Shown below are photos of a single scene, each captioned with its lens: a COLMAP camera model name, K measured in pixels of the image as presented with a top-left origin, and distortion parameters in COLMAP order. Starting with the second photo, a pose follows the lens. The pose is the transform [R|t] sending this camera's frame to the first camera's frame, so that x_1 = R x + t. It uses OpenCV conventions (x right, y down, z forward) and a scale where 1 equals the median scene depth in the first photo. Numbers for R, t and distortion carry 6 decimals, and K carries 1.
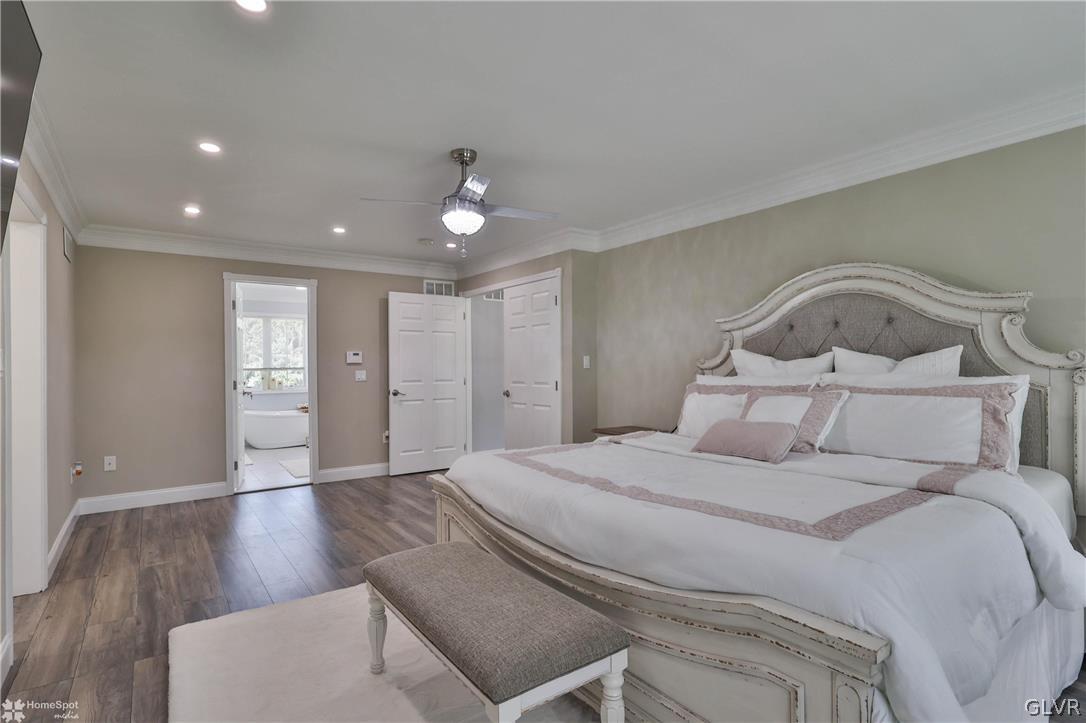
lens RADIAL K [[540.5, 0, 538.7], [0, 540.5, 365.6], [0, 0, 1]] dist [-0.000168, -0.000936]
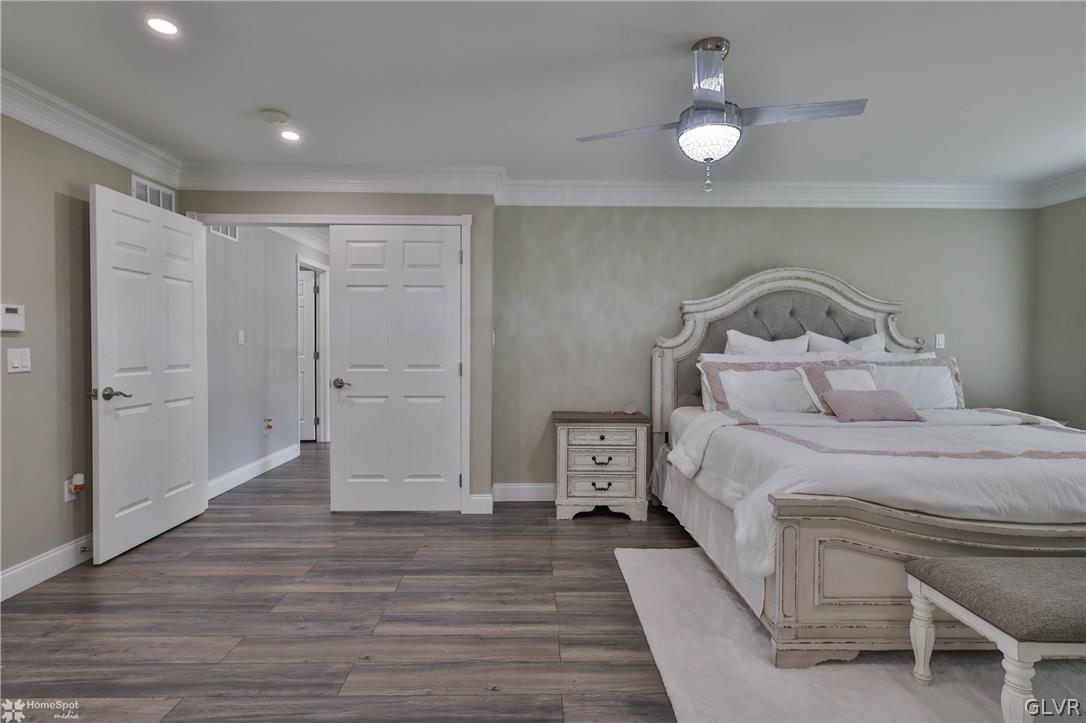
lens RADIAL K [[540.5, 0, 540.5], [0, 540.5, 355.9], [0, 0, 1]] dist [-0.000168, -0.000936]
pose [[0.571064, -0.008430, 0.820862, -0.563531], [-0.008665, 0.999830, 0.016295, 0.005719], [-0.820860, -0.016418, 0.570894, 0.505128]]
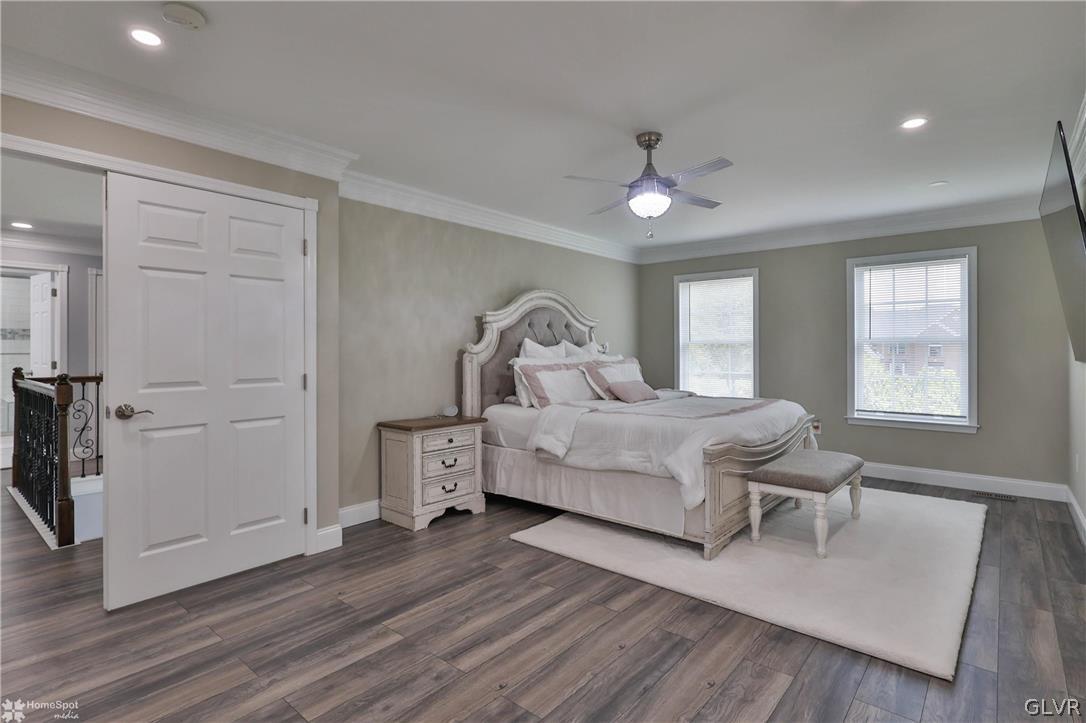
lens RADIAL K [[540.5, 0, 546.1], [0, 540.5, 350.7], [0, 0, 1]] dist [-0.000168, -0.000936]
pose [[-0.242081, 0.007153, 0.970230, -0.695572], [0.004341, 0.999971, -0.006289, 0.006744], [-0.970246, 0.002689, -0.242104, 0.938759]]
